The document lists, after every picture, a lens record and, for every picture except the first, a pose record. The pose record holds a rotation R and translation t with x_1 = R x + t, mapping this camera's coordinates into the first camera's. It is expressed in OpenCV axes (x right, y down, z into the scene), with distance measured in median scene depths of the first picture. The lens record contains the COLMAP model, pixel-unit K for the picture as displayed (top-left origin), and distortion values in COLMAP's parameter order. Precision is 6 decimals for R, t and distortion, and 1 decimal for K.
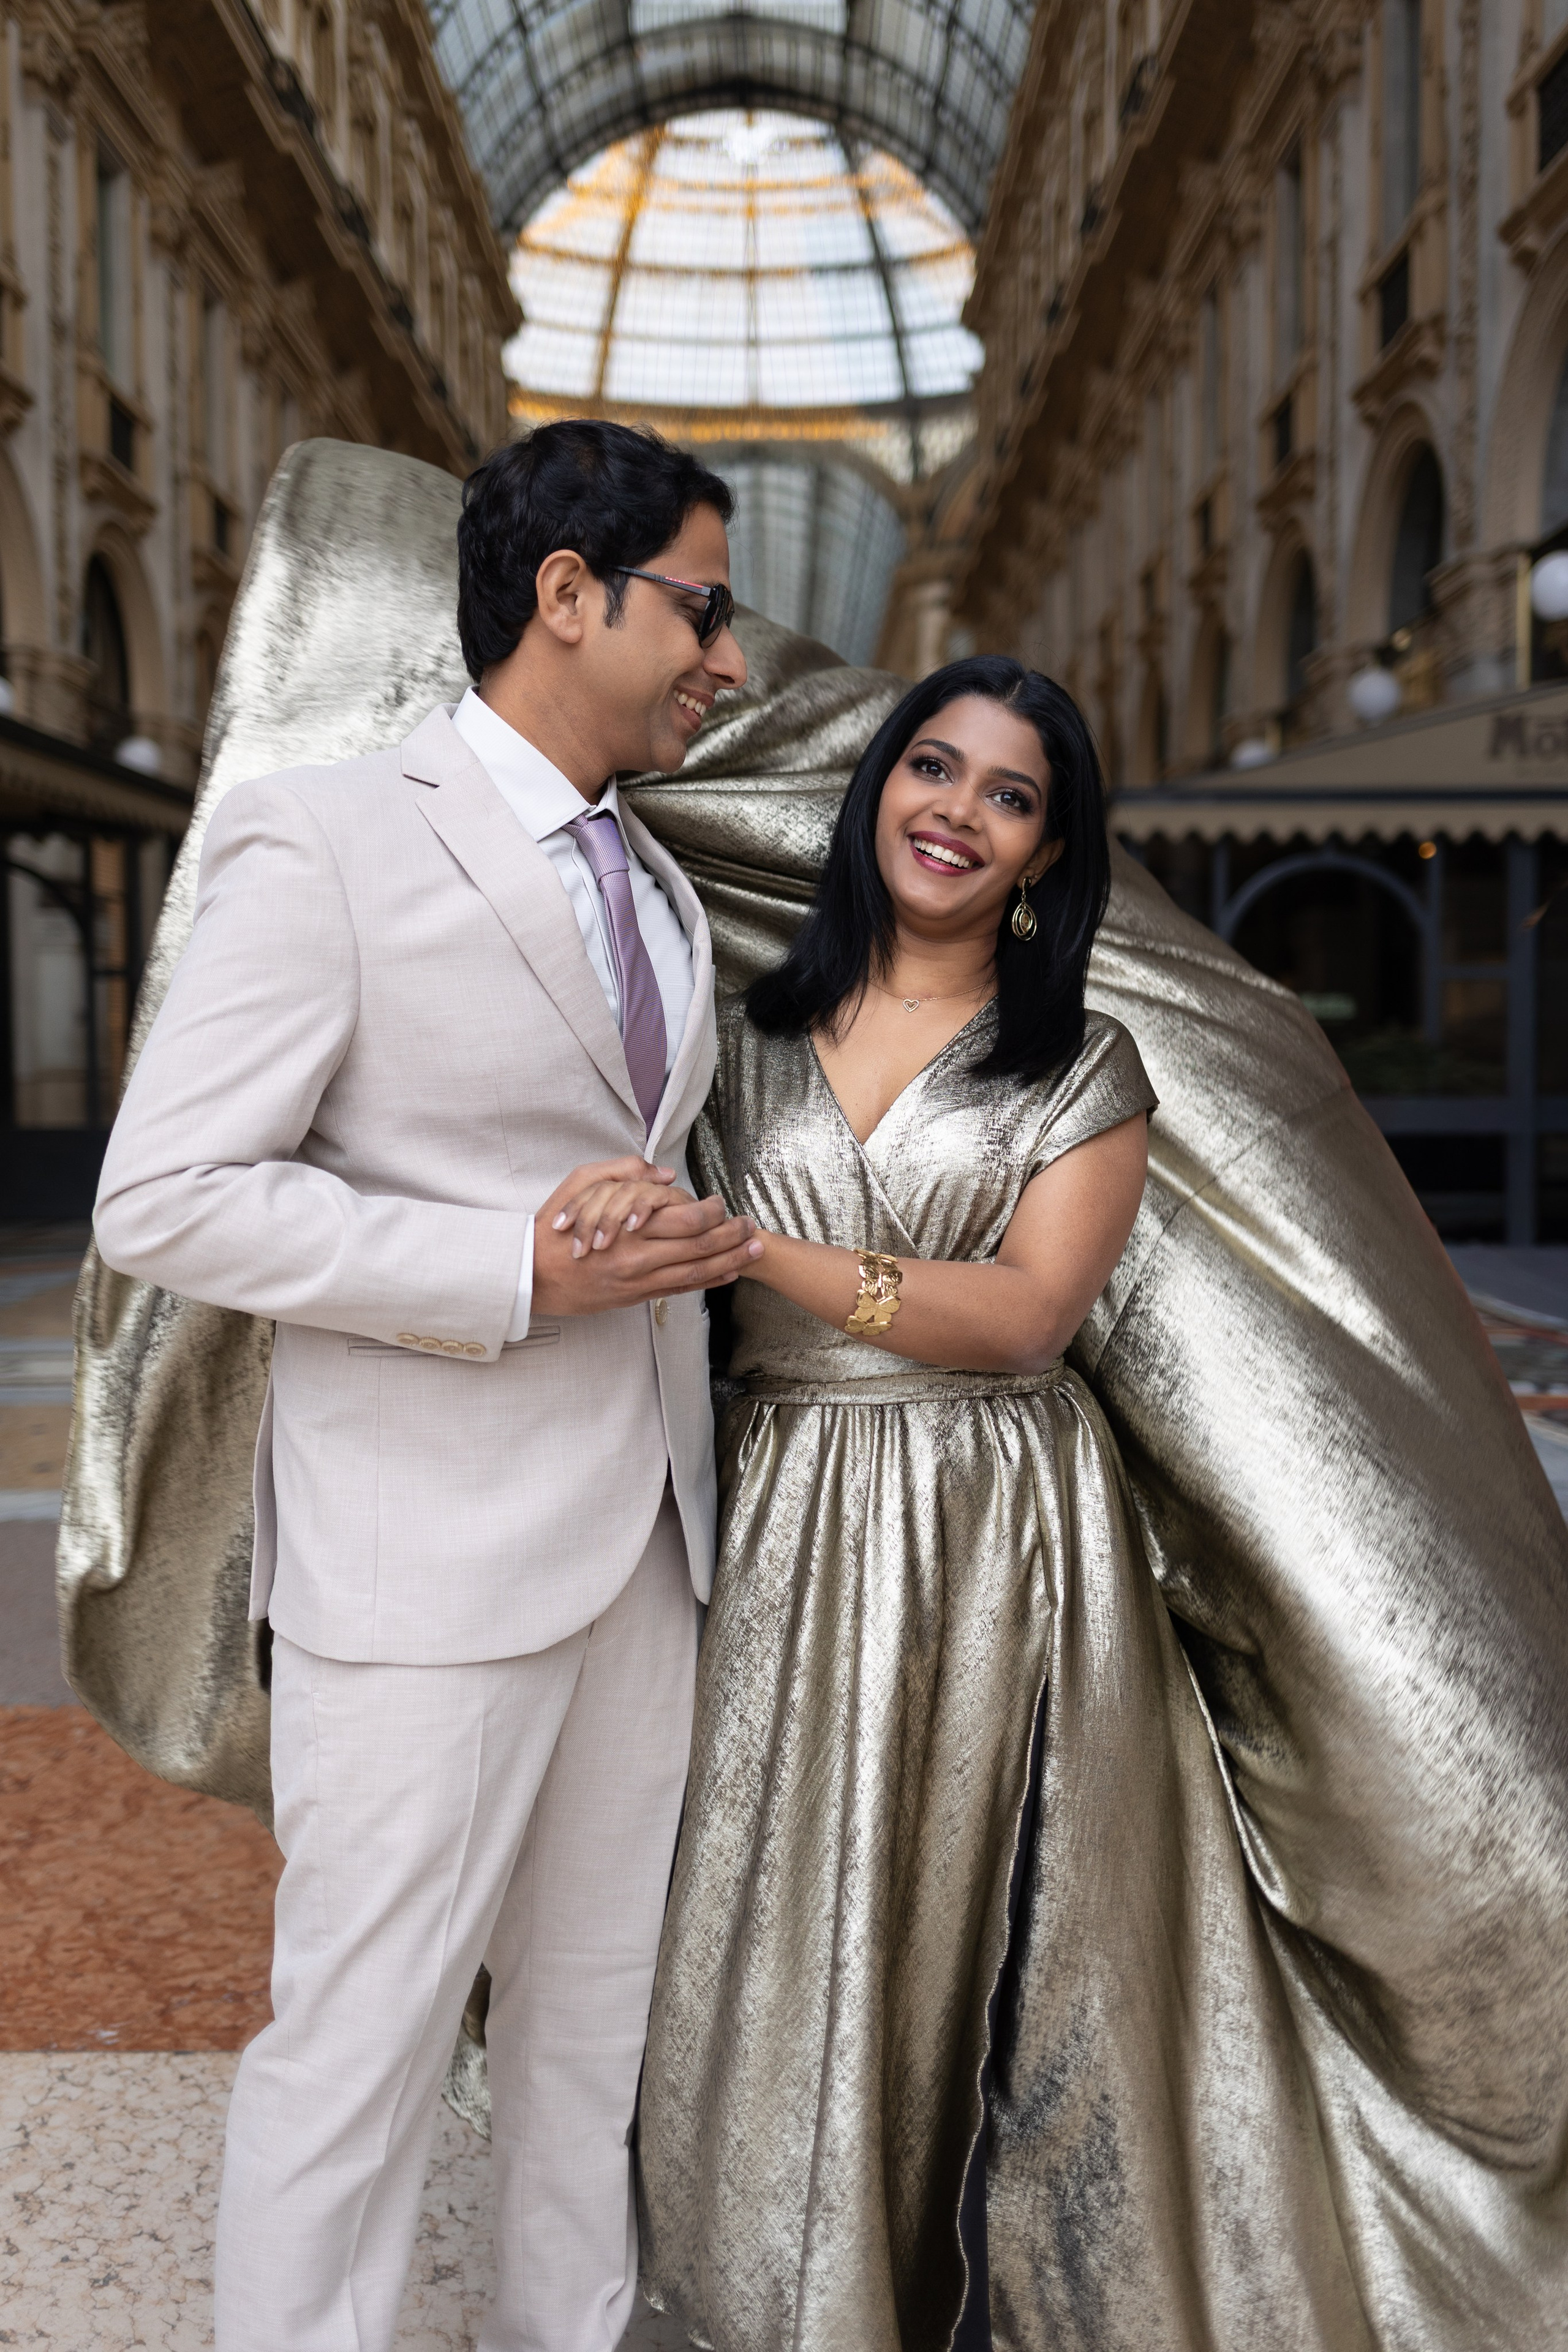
lens RADIAL K [[2273.2, 0, 776.9], [0, 2273.2, 1171.1], [0, 0, 1]] dist [0.012985, -0.017893]
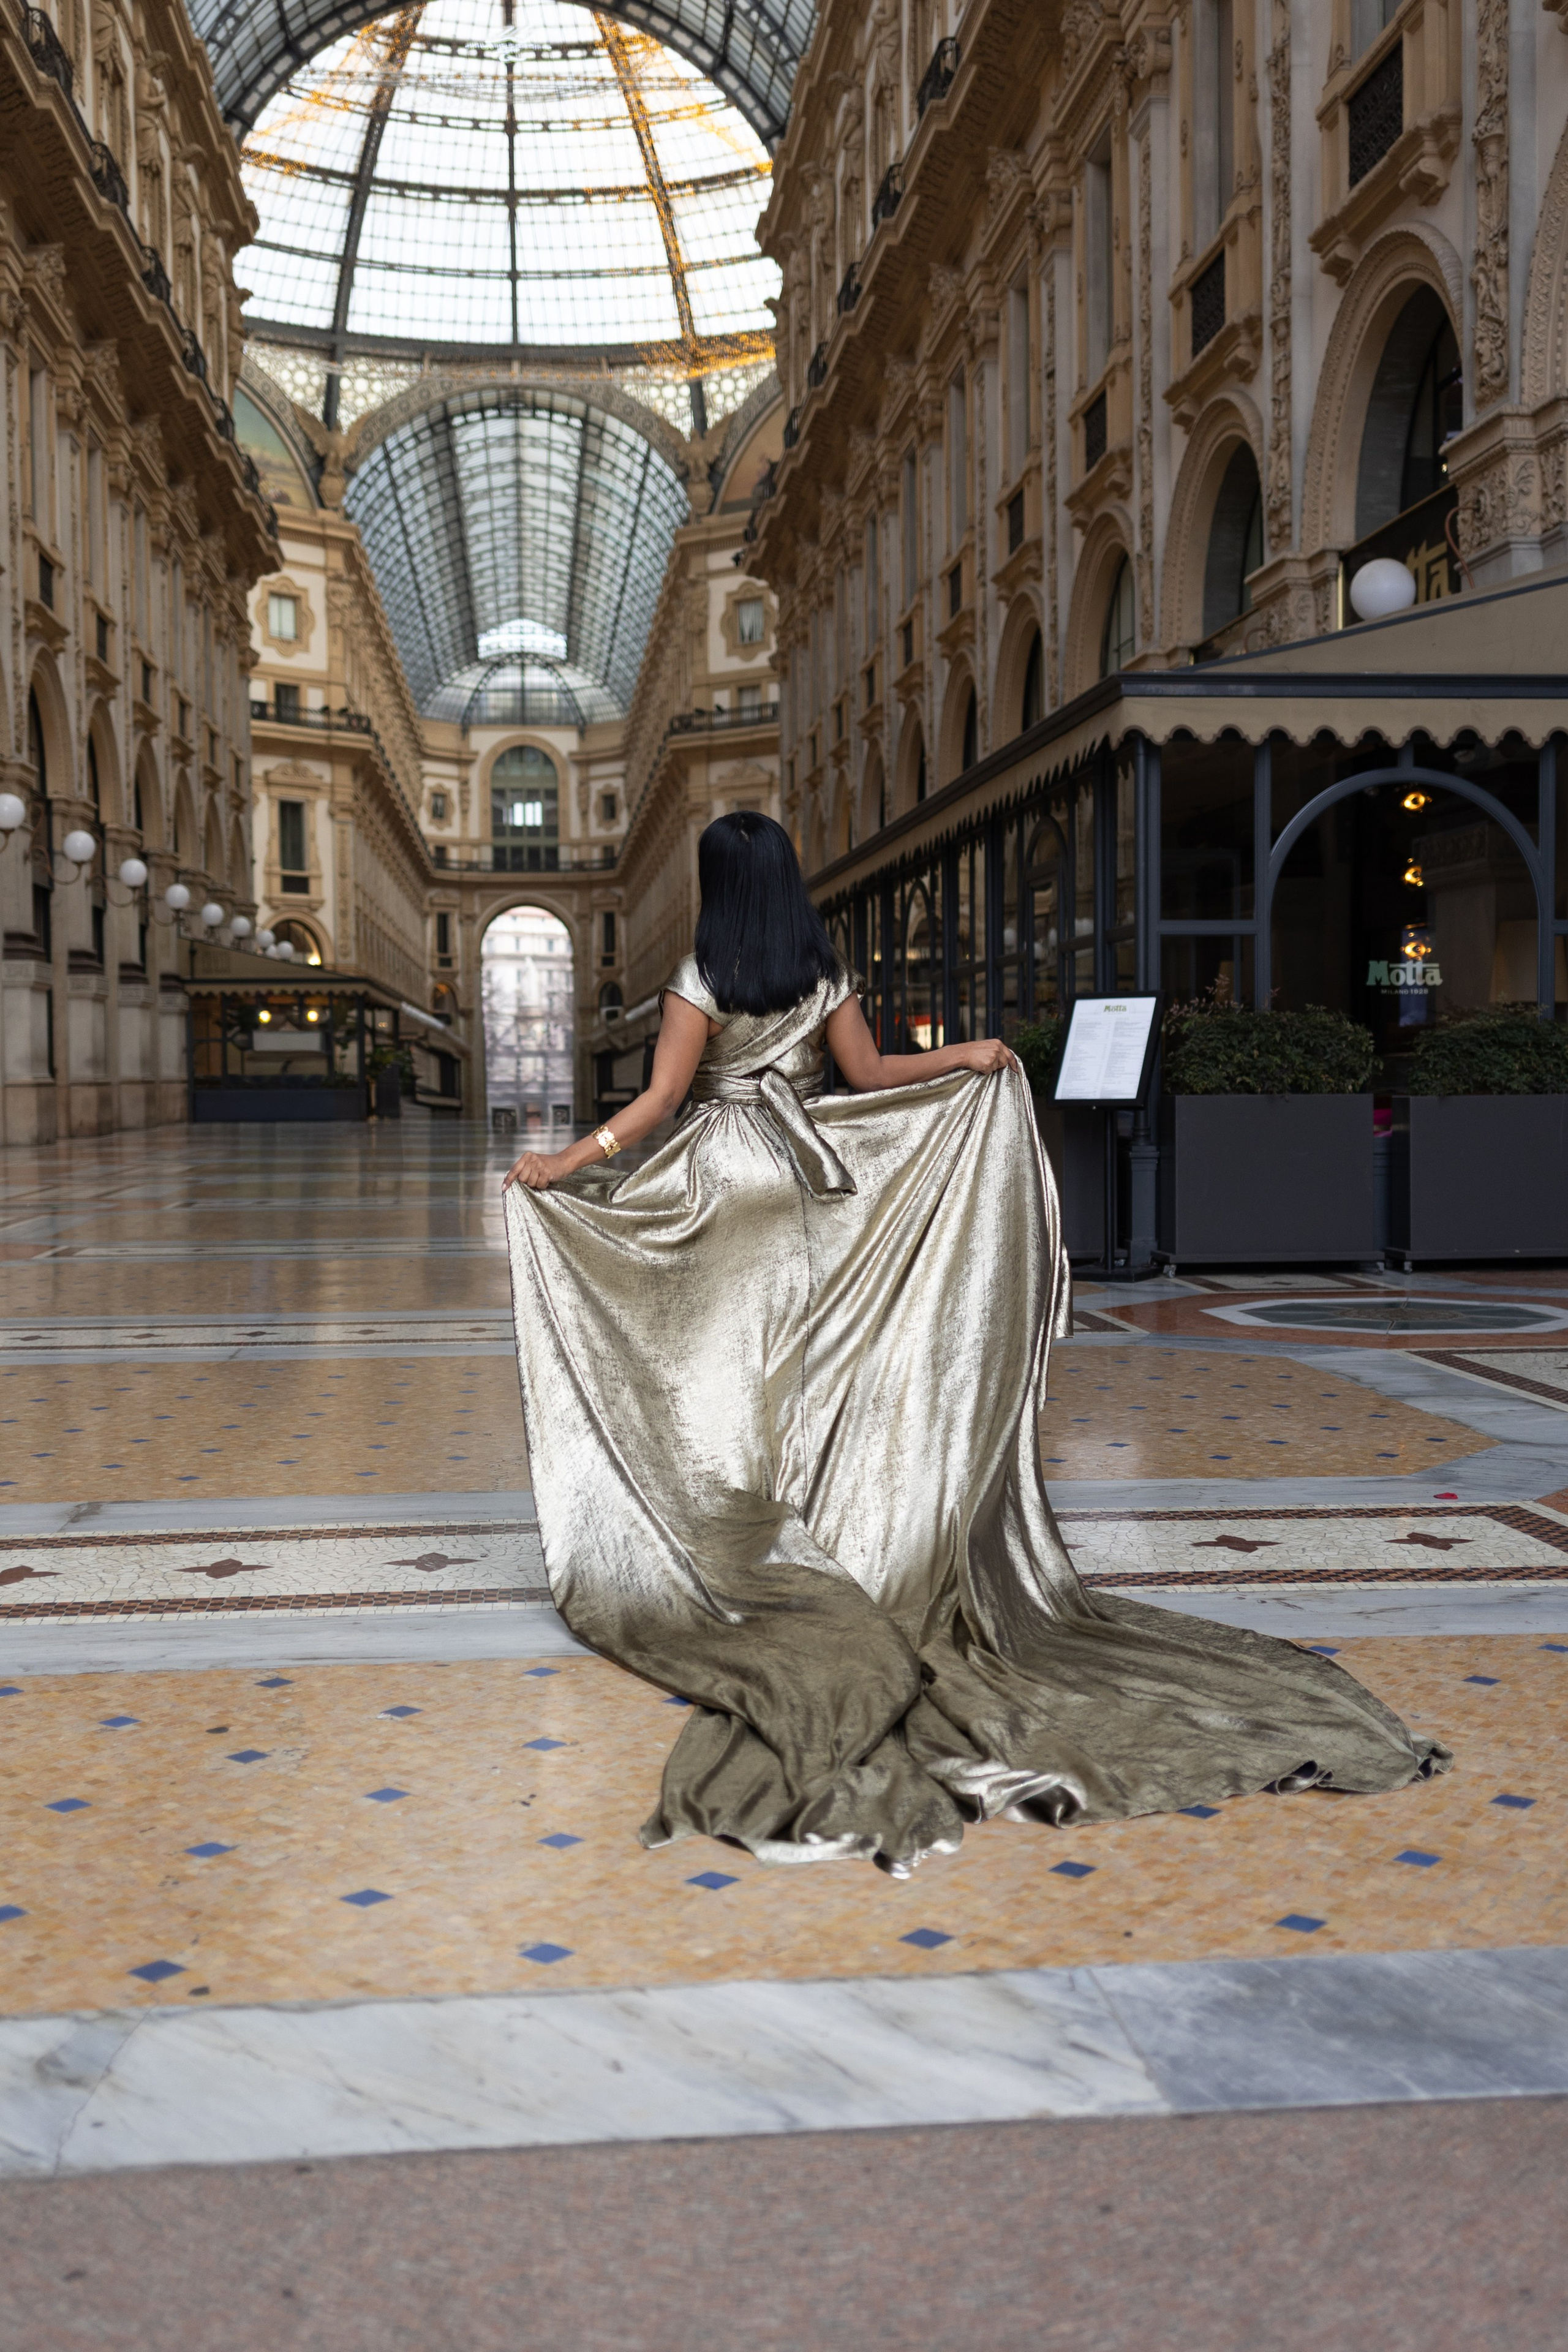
lens RADIAL K [[2461.3, 0, 771.8], [0, 2461.3, 1179.0], [0, 0, 1]] dist [0.011901, -0.019734]
pose [[0.995246, -0.009684, 0.096908, -0.021537], [0.010898, 0.999869, -0.012005, 0.000453], [-0.096779, 0.013004, 0.995221, 0.128006]]
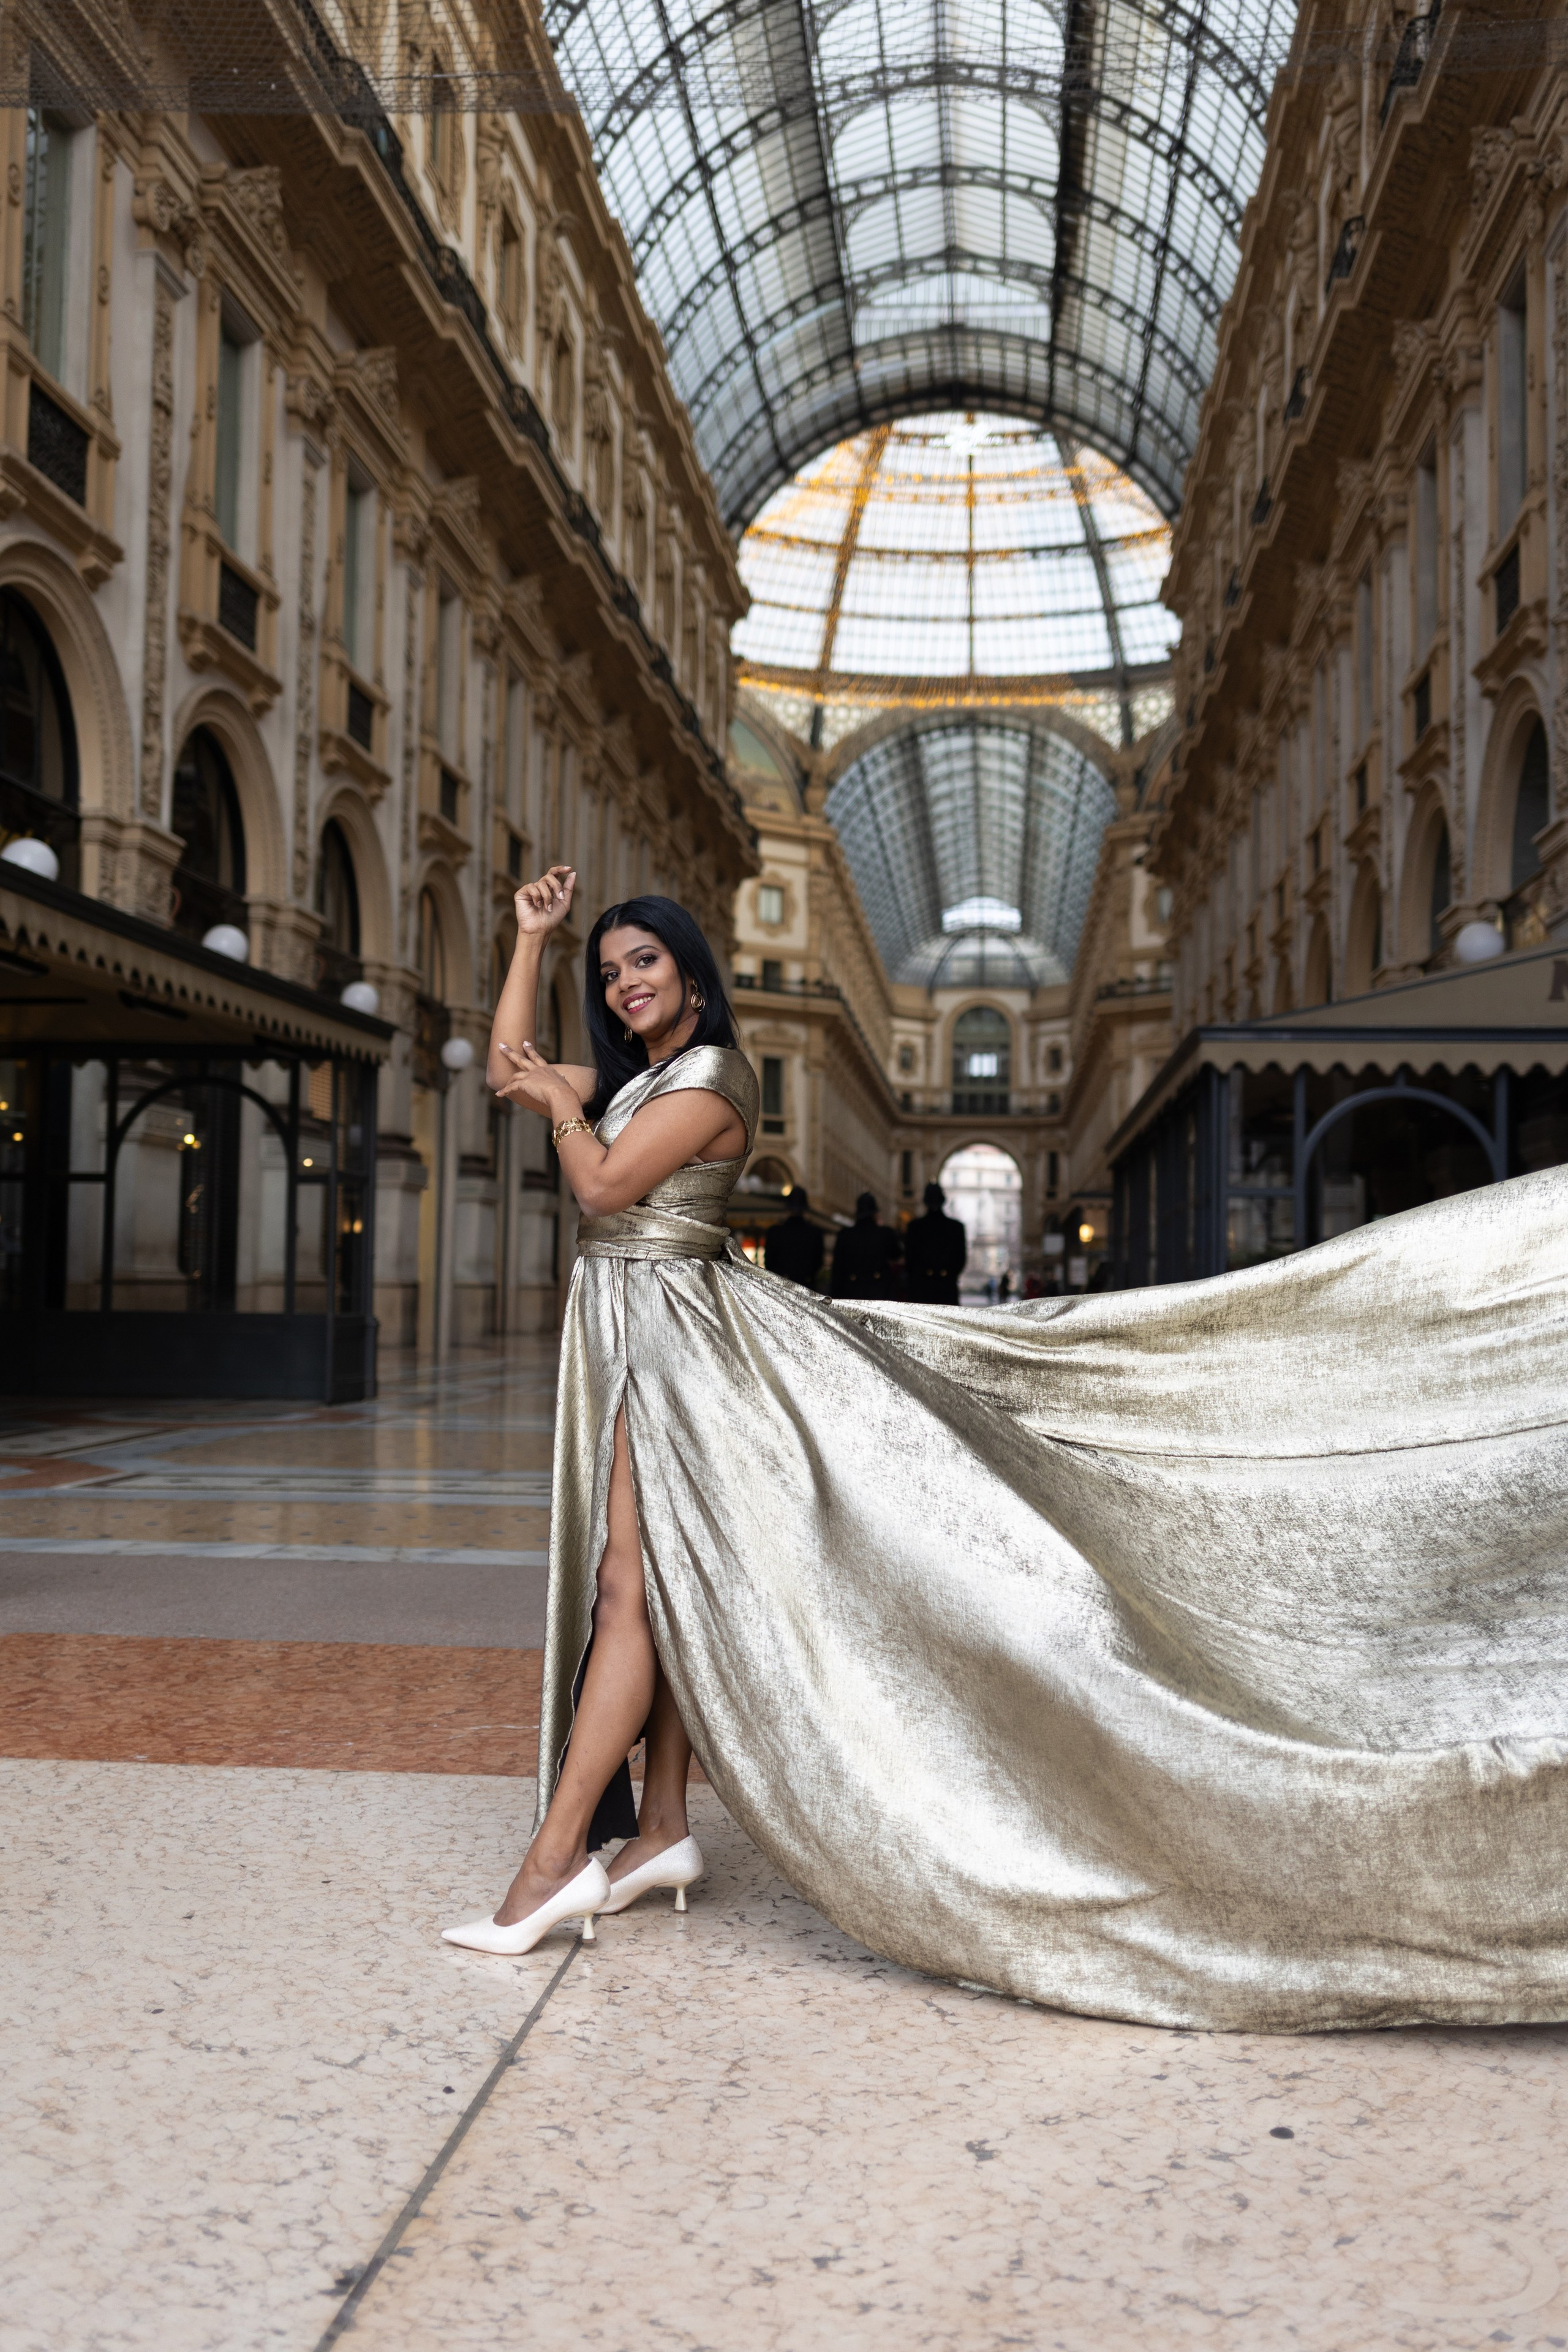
lens RADIAL K [[2269.8, 0, 775.2], [0, 2269.8, 1165.8], [0, 0, 1]] dist [0.023499, -0.027266]
pose [[0.994685, 0.013050, -0.102139, 0.030839], [-0.024330, 0.993636, -0.109981, 0.014286], [0.100054, 0.111881, 0.988672, -0.057562]]
